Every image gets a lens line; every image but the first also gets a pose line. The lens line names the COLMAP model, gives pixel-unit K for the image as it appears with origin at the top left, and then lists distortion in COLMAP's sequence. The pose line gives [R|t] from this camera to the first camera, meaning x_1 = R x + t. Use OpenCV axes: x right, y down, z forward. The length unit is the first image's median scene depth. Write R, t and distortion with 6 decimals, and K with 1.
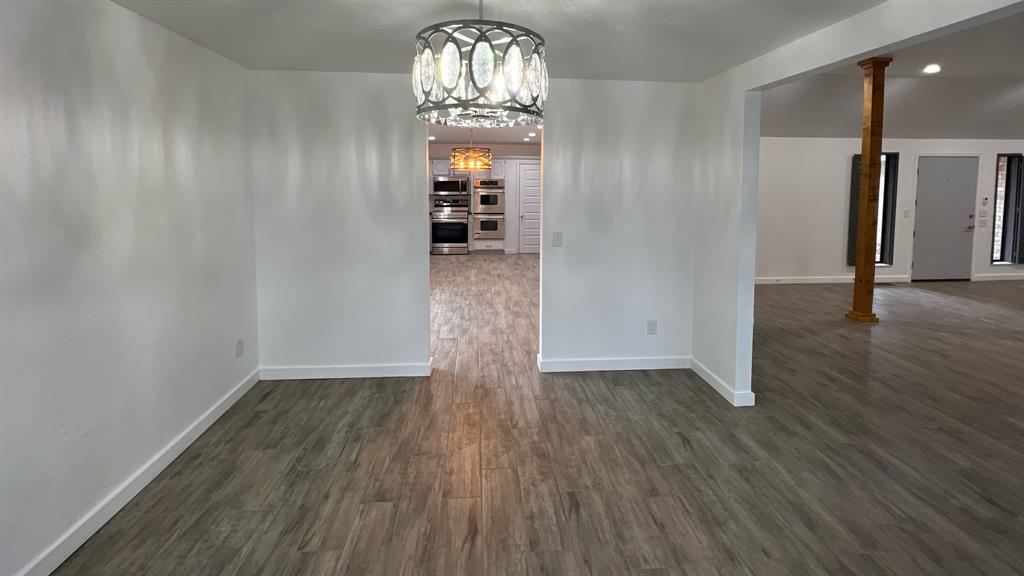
lens RADIAL K [[421.3, 0, 507.1], [0, 421.3, 216.8], [0, 0, 1]] dist [0.007012, 0.001247]
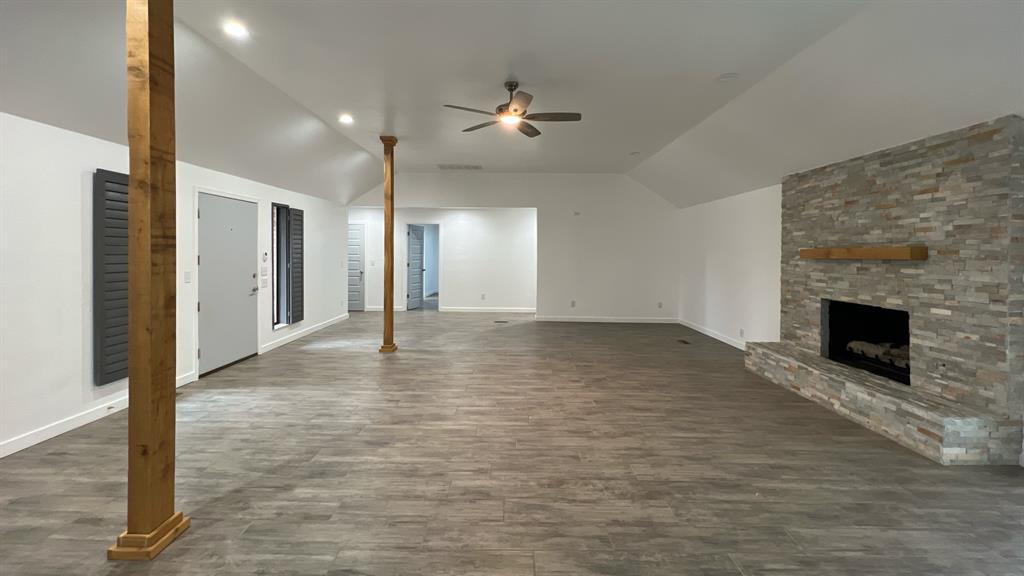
lens RADIAL K [[421.3, 0, 516.6], [0, 421.3, 263.5], [0, 0, 1]] dist [0.007012, 0.001247]
pose [[0.087891, -0.027107, 0.995761, 0.333589], [0.050654, 0.998458, 0.022709, -0.017408], [-0.994841, 0.048443, 0.089129, 0.430248]]
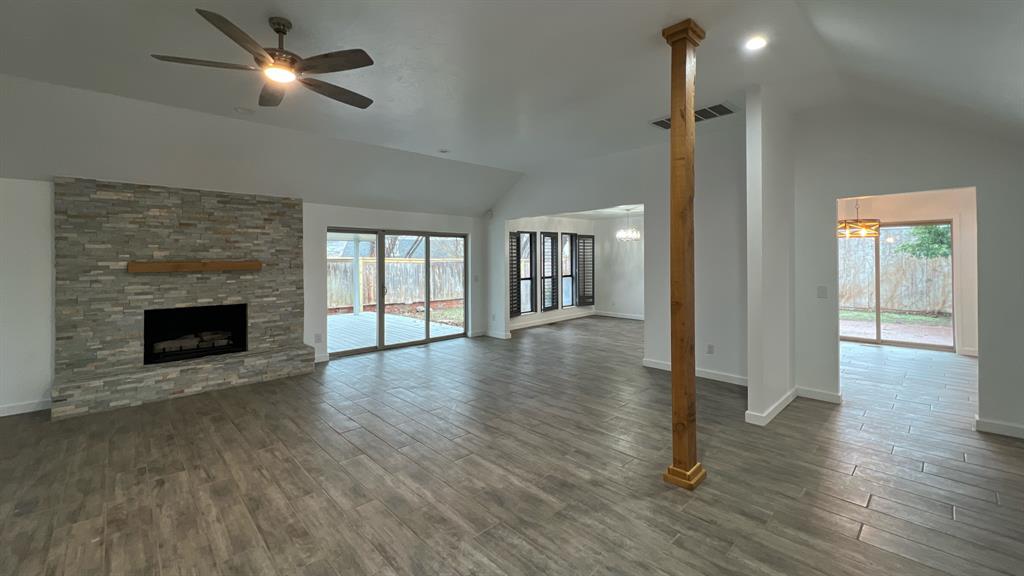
lens RADIAL K [[421.3, 0, 508.1], [0, 421.3, 264.2], [0, 0, 1]] dist [0.007012, 0.001247]
pose [[-0.786515, 0.011196, -0.617470, 0.984541], [-0.029982, 0.997964, 0.056285, -0.055331], [0.616843, 0.062782, -0.784578, 0.920016]]
